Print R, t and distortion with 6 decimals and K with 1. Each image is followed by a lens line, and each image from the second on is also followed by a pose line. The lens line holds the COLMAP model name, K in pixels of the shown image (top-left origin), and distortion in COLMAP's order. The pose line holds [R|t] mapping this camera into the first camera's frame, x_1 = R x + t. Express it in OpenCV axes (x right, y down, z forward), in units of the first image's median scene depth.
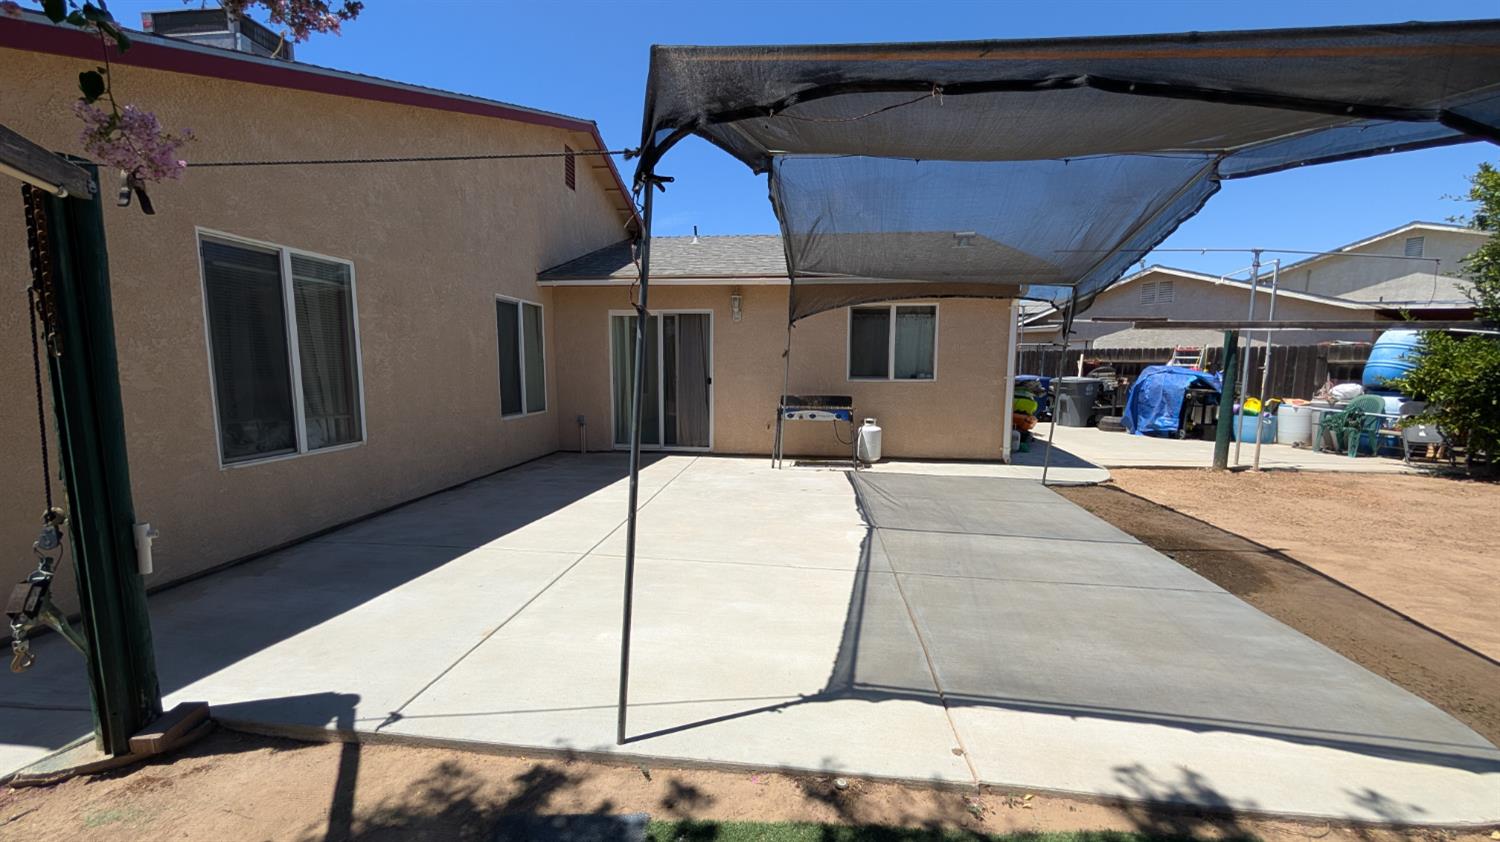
lens RADIAL K [[570.3, 0, 754.4], [0, 570.3, 428.7], [0, 0, 1]] dist [0.001945, 0.000173]
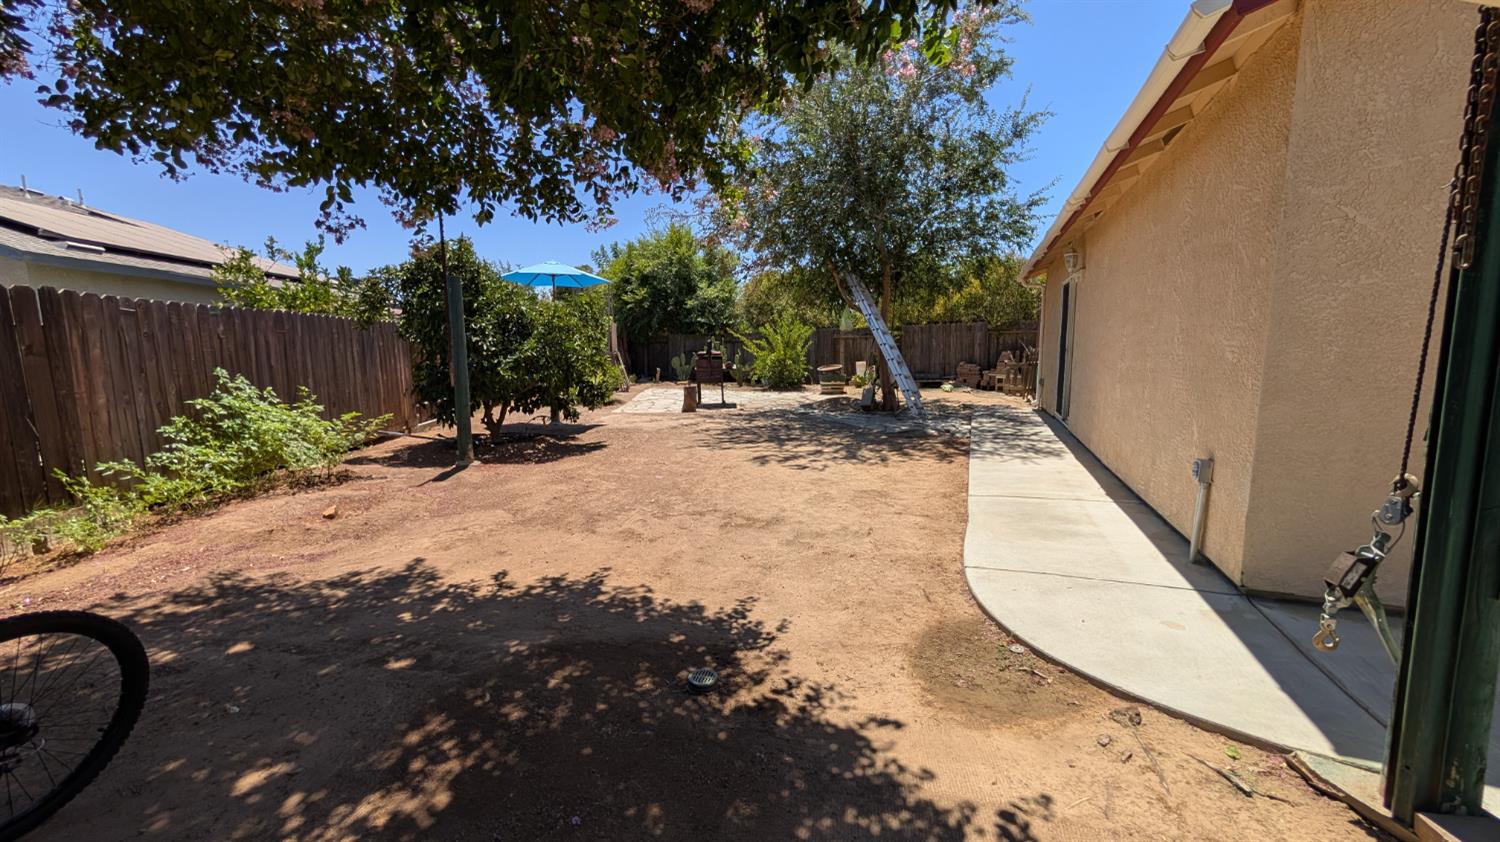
lens RADIAL K [[570.3, 0, 754.3], [0, 570.3, 421.2], [0, 0, 1]] dist [0.001945, 0.000173]
pose [[-0.250835, 0.120943, -0.960445, -0.271879], [-0.099193, 0.983731, 0.149781, 0.039479], [0.962934, 0.132840, -0.234758, 0.323520]]
